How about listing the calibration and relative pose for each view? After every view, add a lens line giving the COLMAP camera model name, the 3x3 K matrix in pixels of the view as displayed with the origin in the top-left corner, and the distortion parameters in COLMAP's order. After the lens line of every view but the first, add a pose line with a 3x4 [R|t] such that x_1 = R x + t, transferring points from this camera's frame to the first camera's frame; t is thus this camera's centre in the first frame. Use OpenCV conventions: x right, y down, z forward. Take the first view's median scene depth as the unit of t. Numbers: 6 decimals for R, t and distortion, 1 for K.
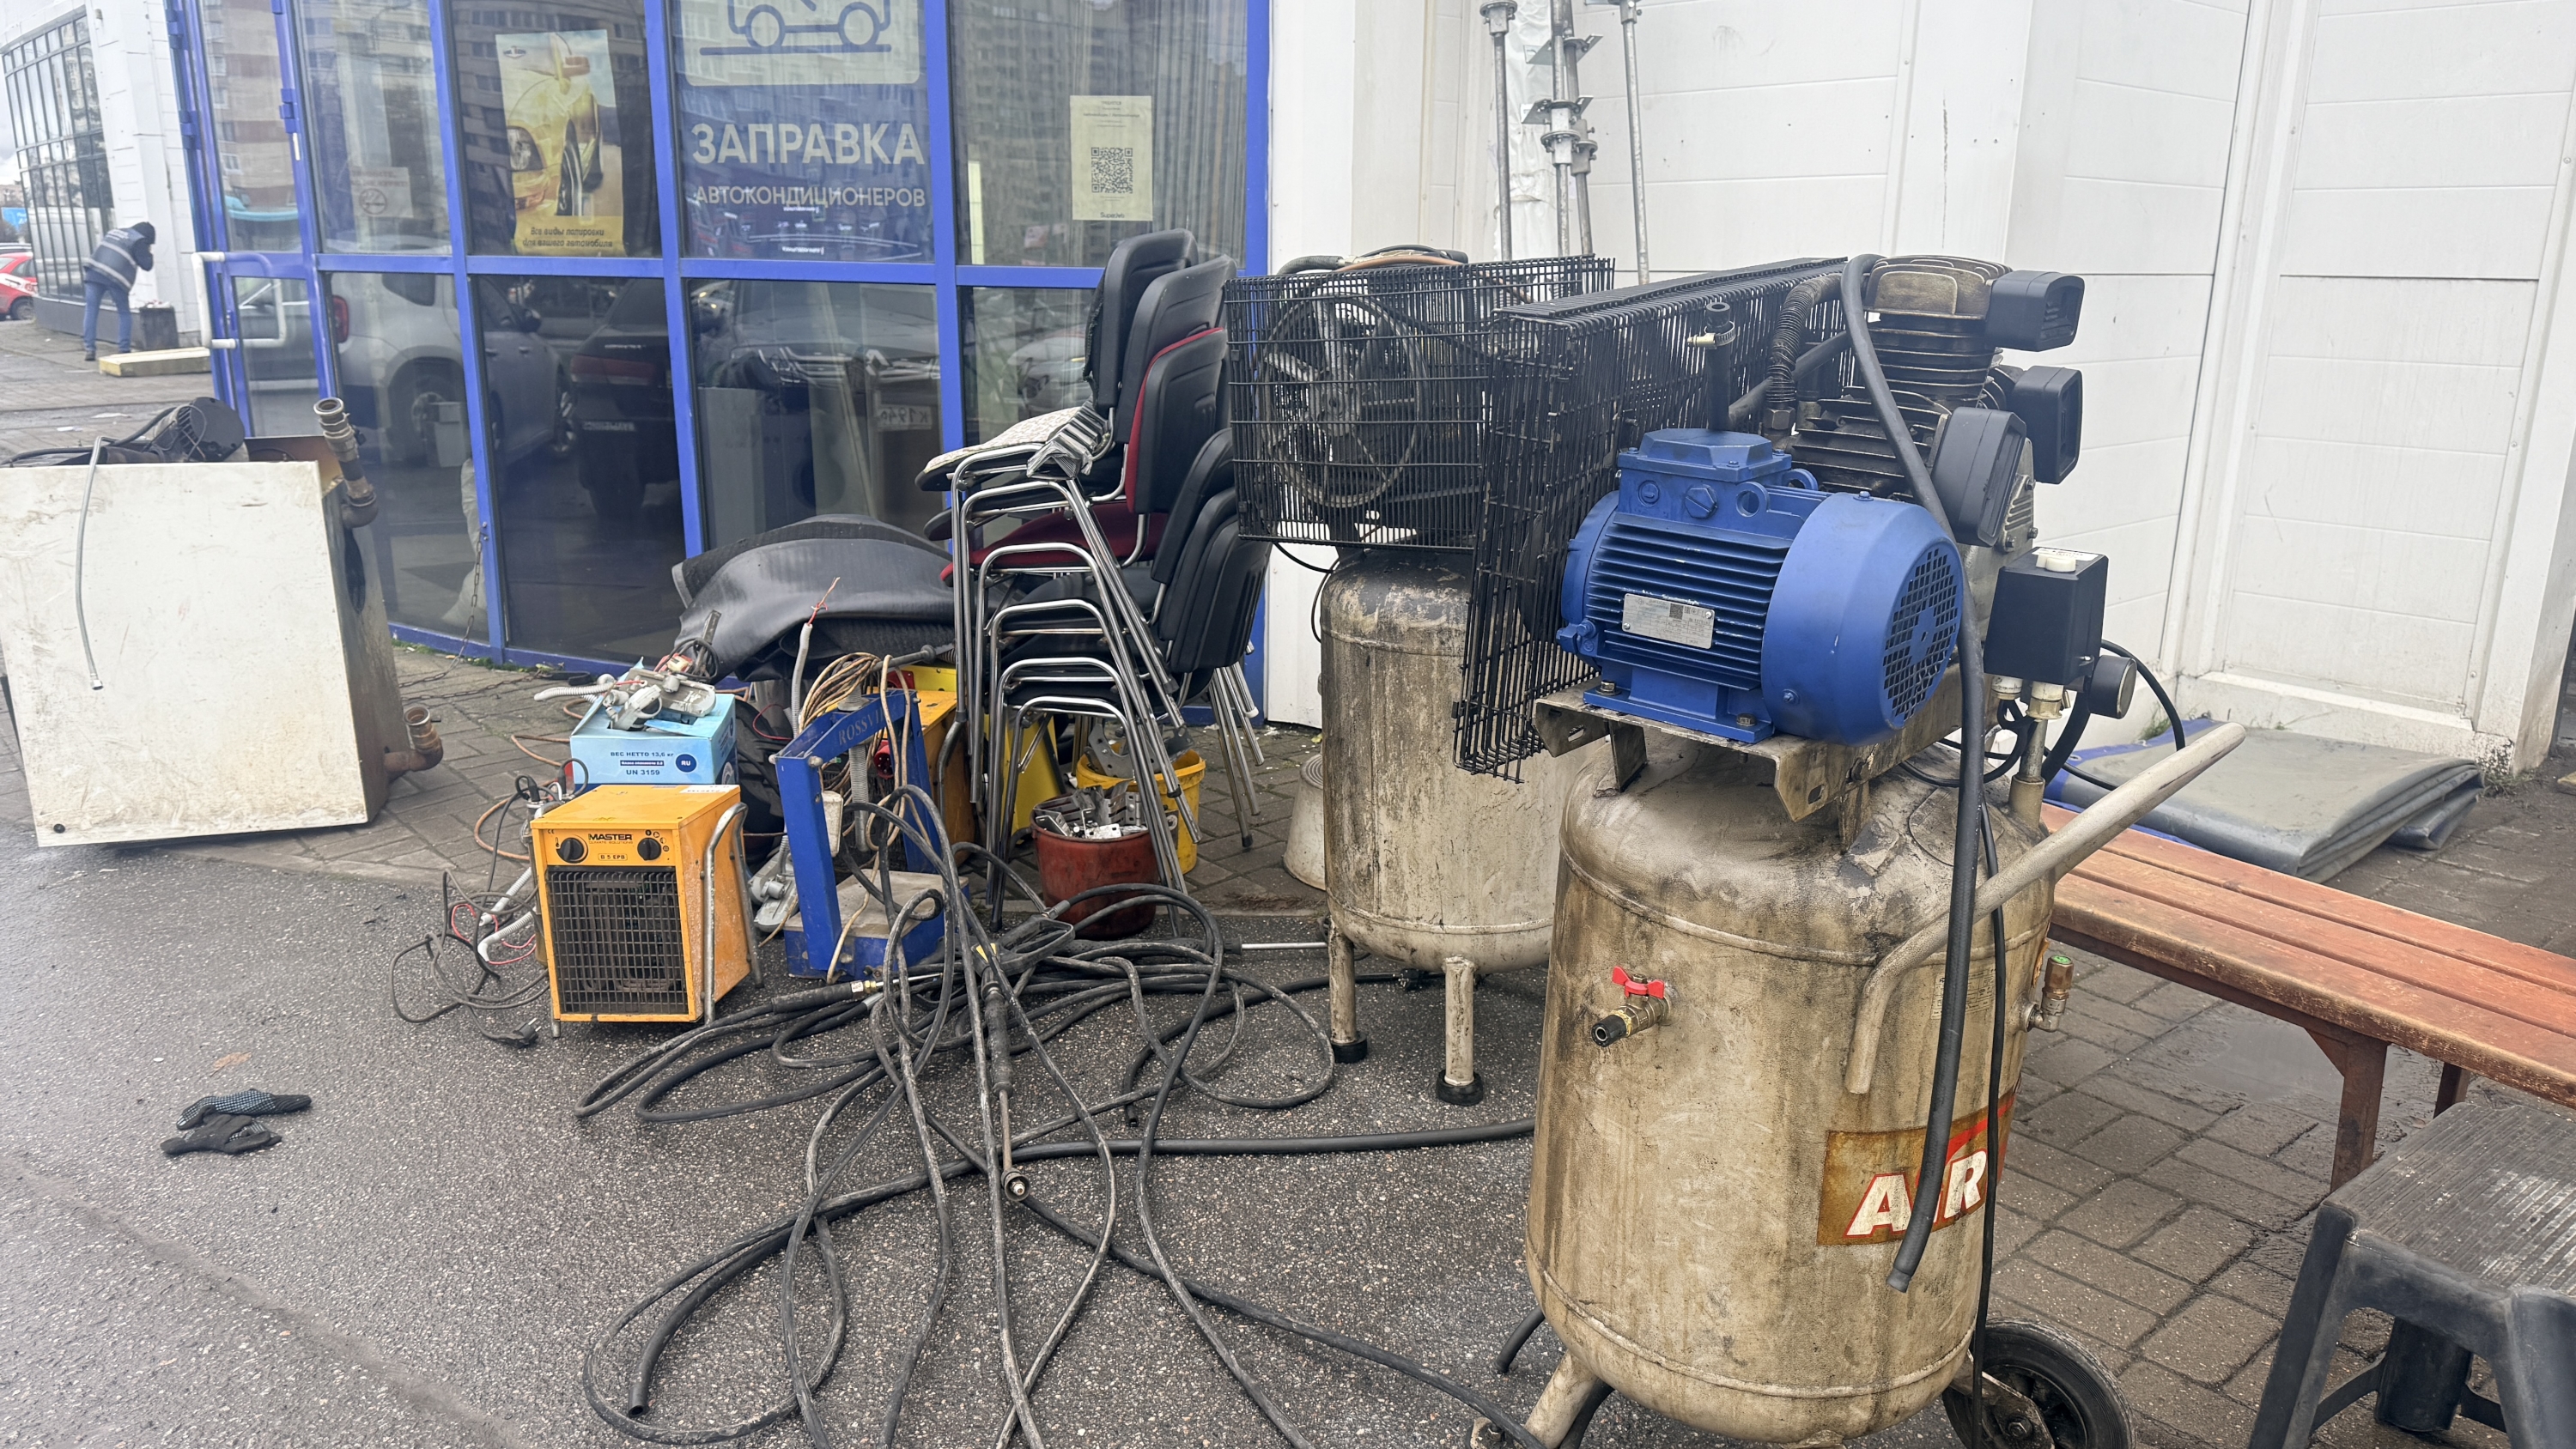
lens RADIAL K [[1750.7, 0, 1288.0], [0, 1750.7, 724.5], [0, 0, 1]] dist [-0.002919, -0.004984]
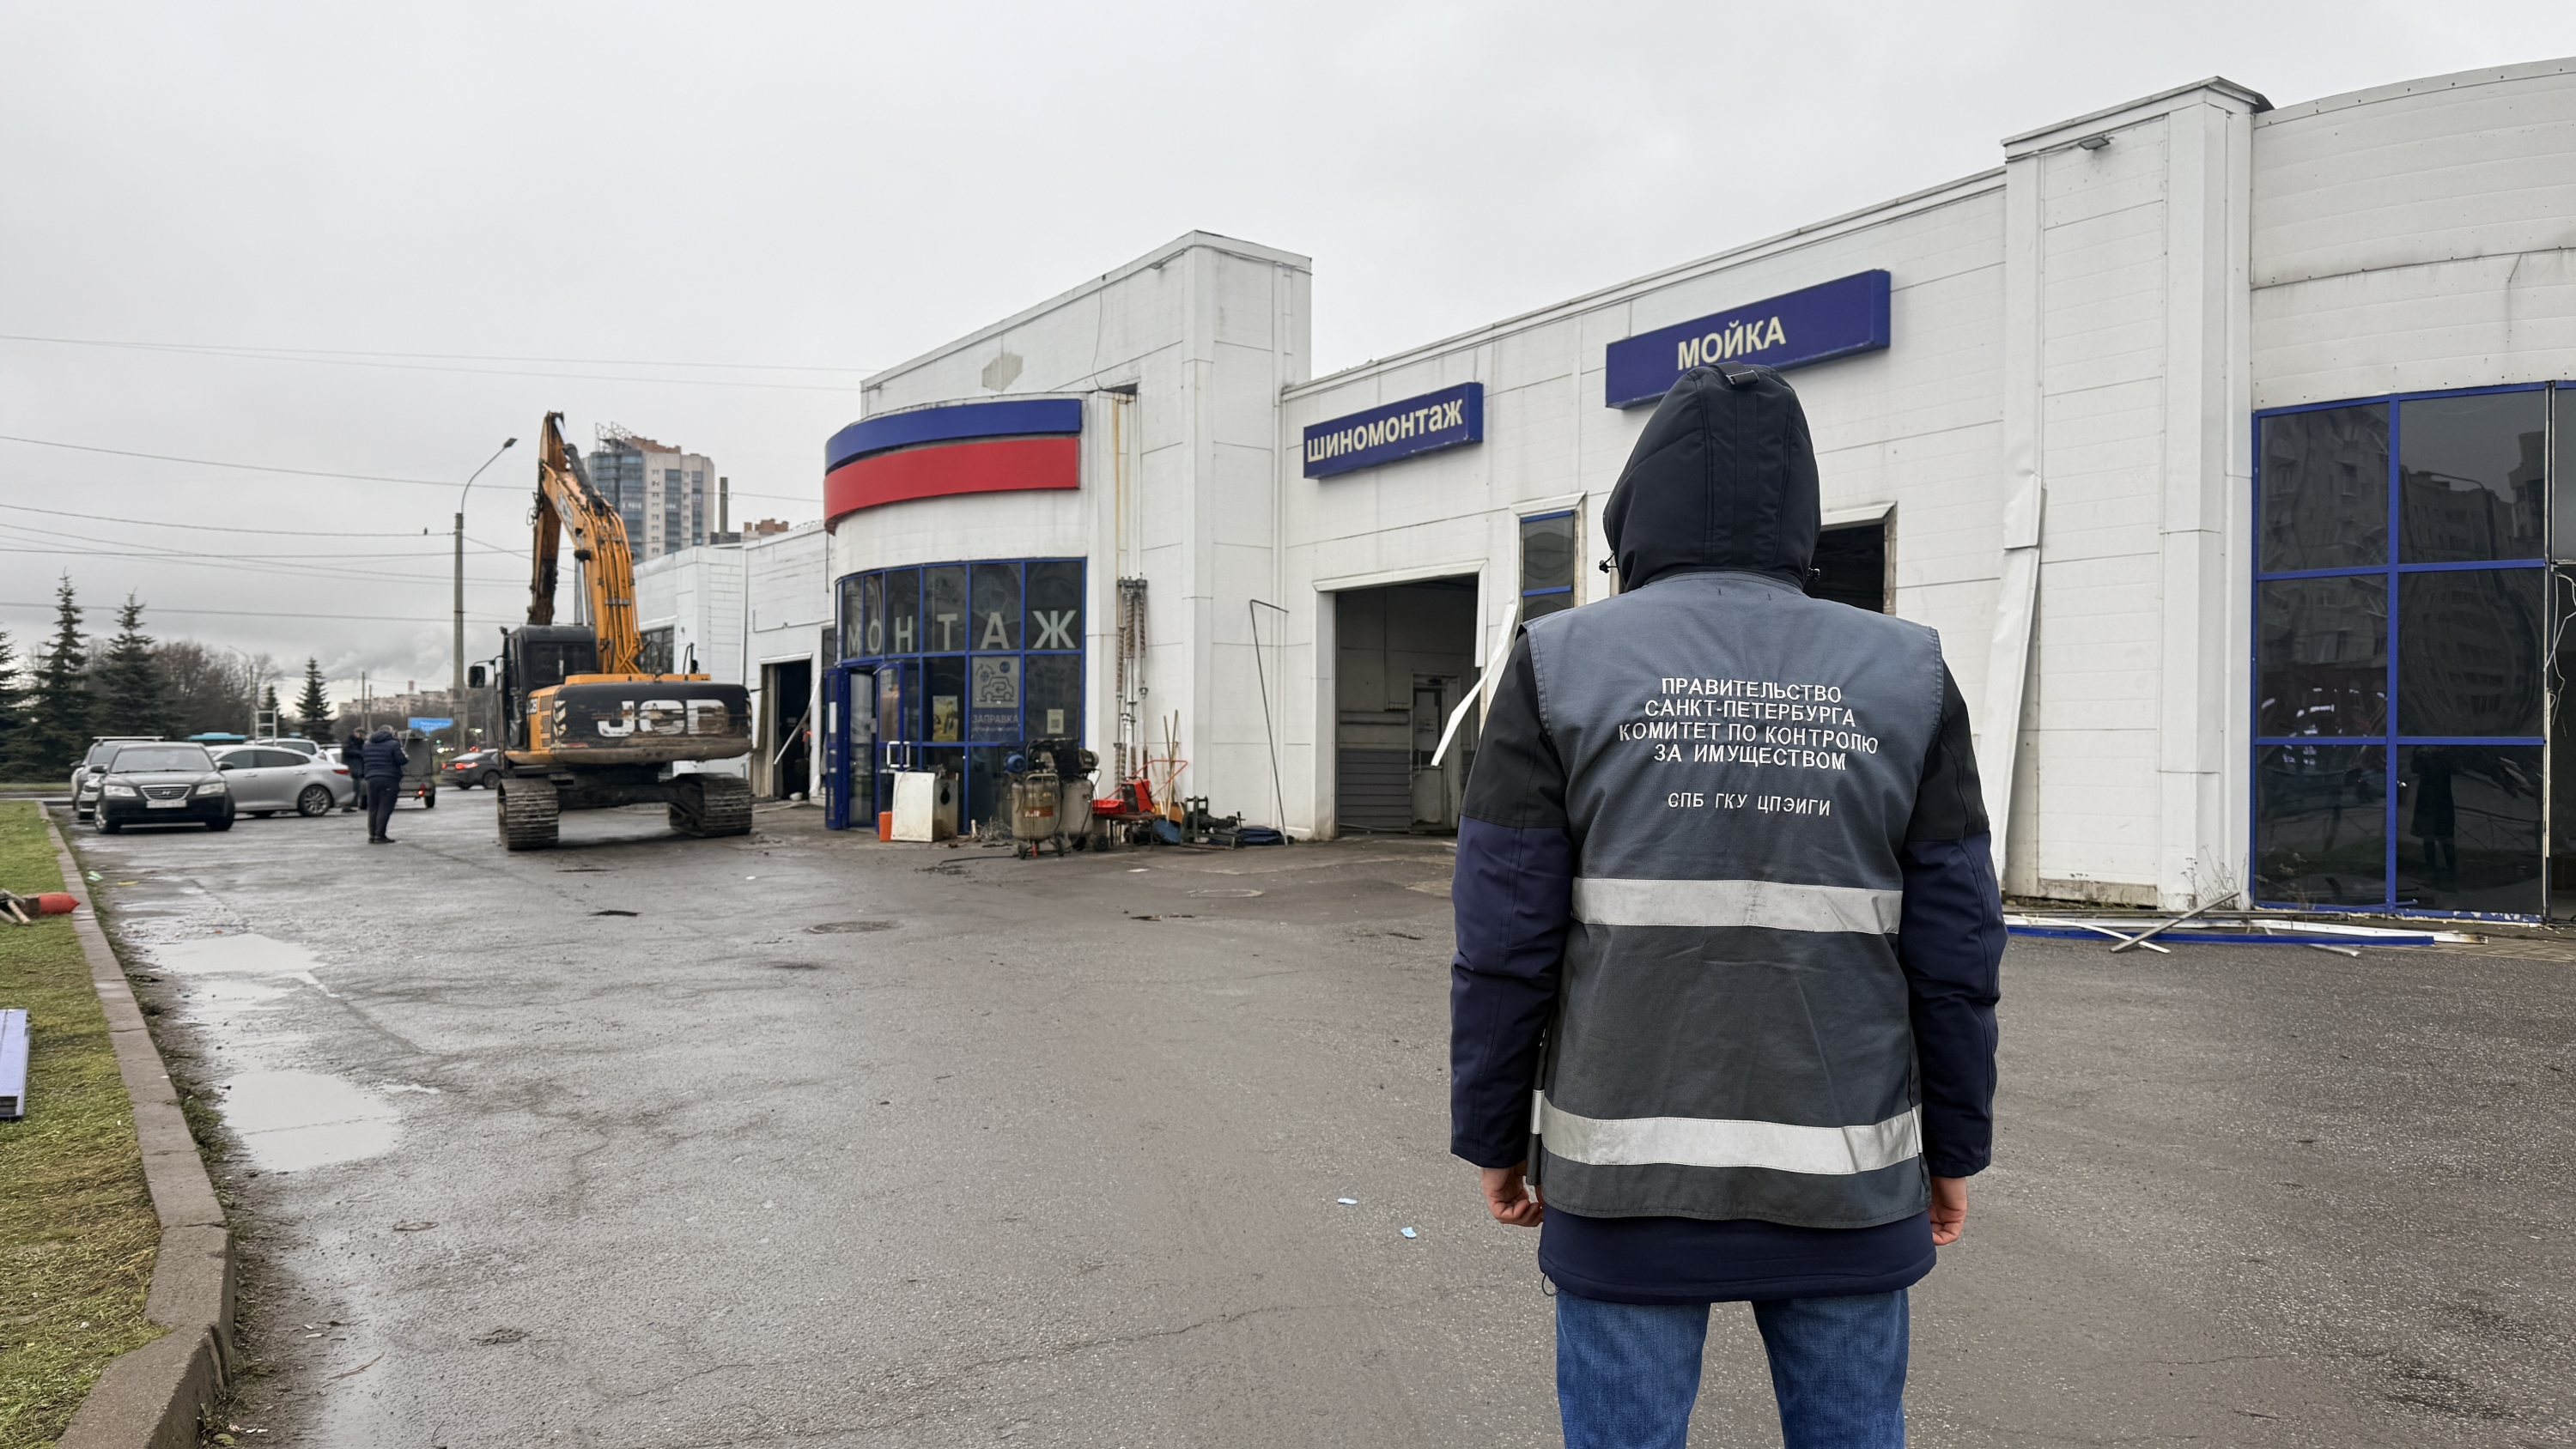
lens RADIAL K [[1704.9, 0, 1357.6], [0, 1704.9, 771.2], [0, 0, 1]] dist [0.053744, -0.001139]
pose [[0.995927, -0.001962, -0.090145, 1.536005], [-0.020483, 0.968702, -0.247379, 1.281839], [0.087809, 0.248218, 0.964716, -4.601171]]
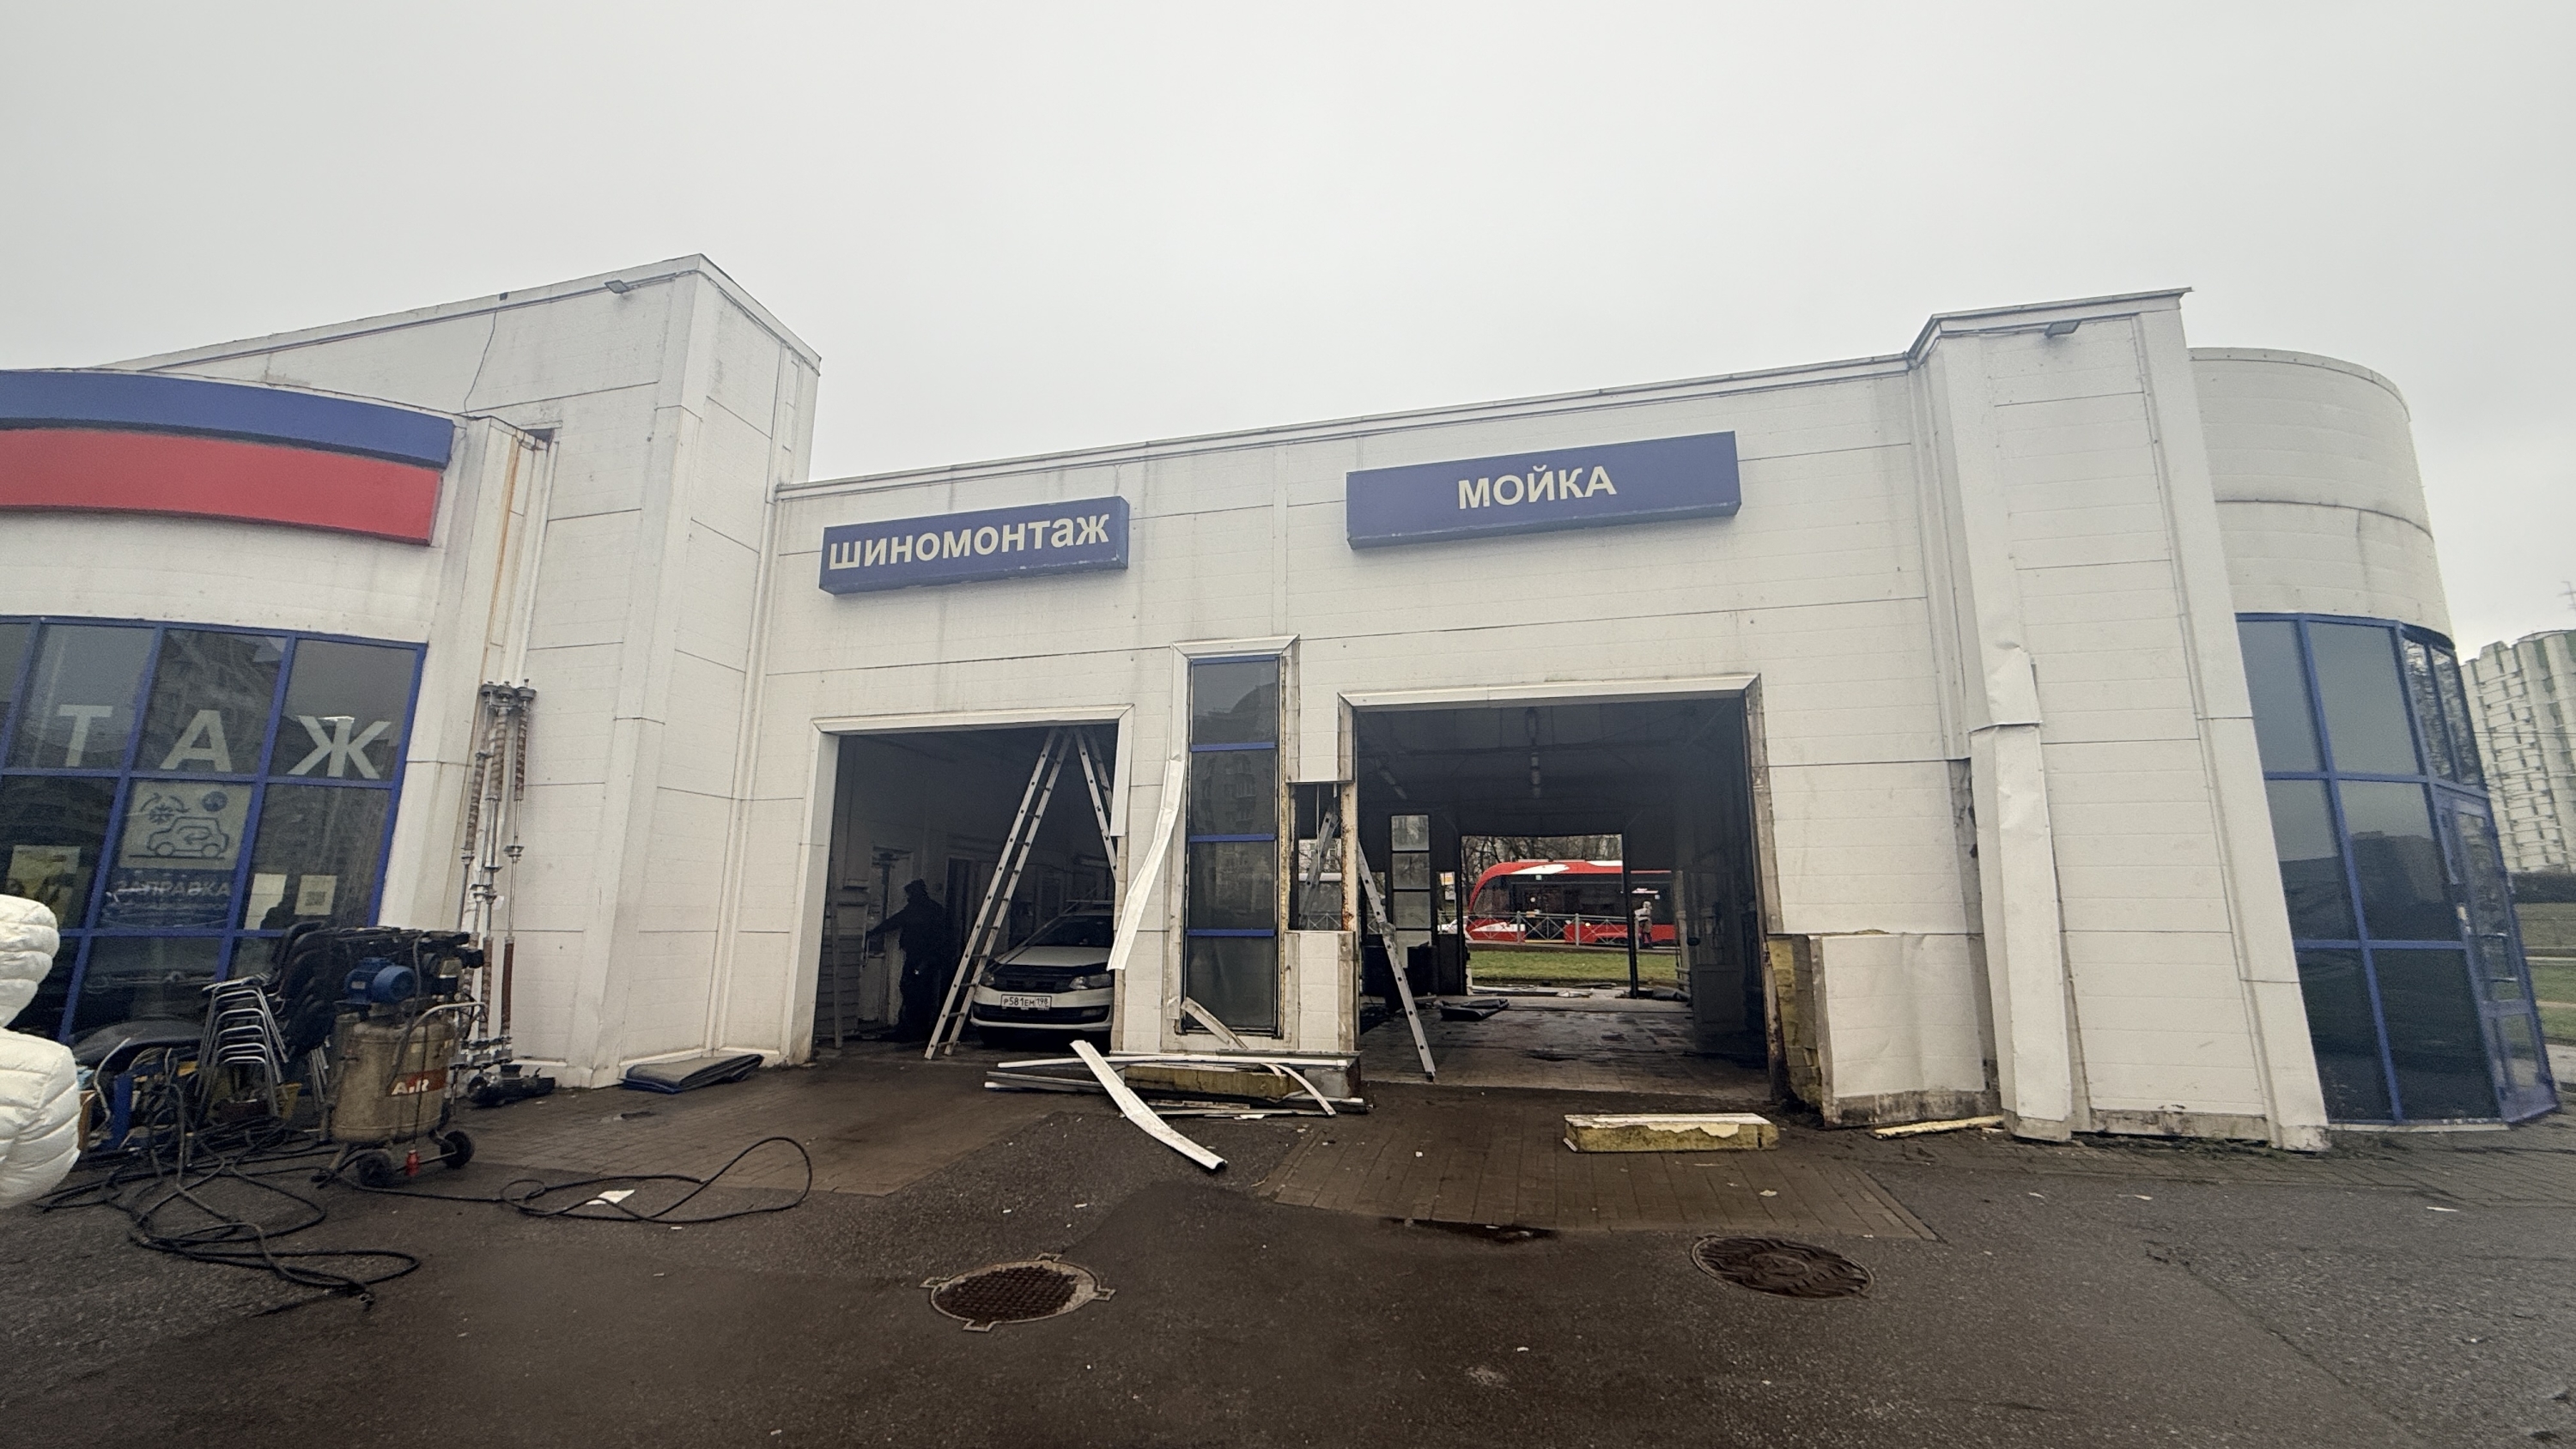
lens RADIAL K [[1011.8, 0, 1288.0], [0, 1011.8, 724.5], [0, 0, 1]] dist [-0.002449, -0.000302]
pose [[0.825047, 0.105217, 0.555182, 0.374942], [0.146454, 0.909121, -0.389937, 0.439048], [-0.545755, 0.403024, 0.734658, -1.729937]]
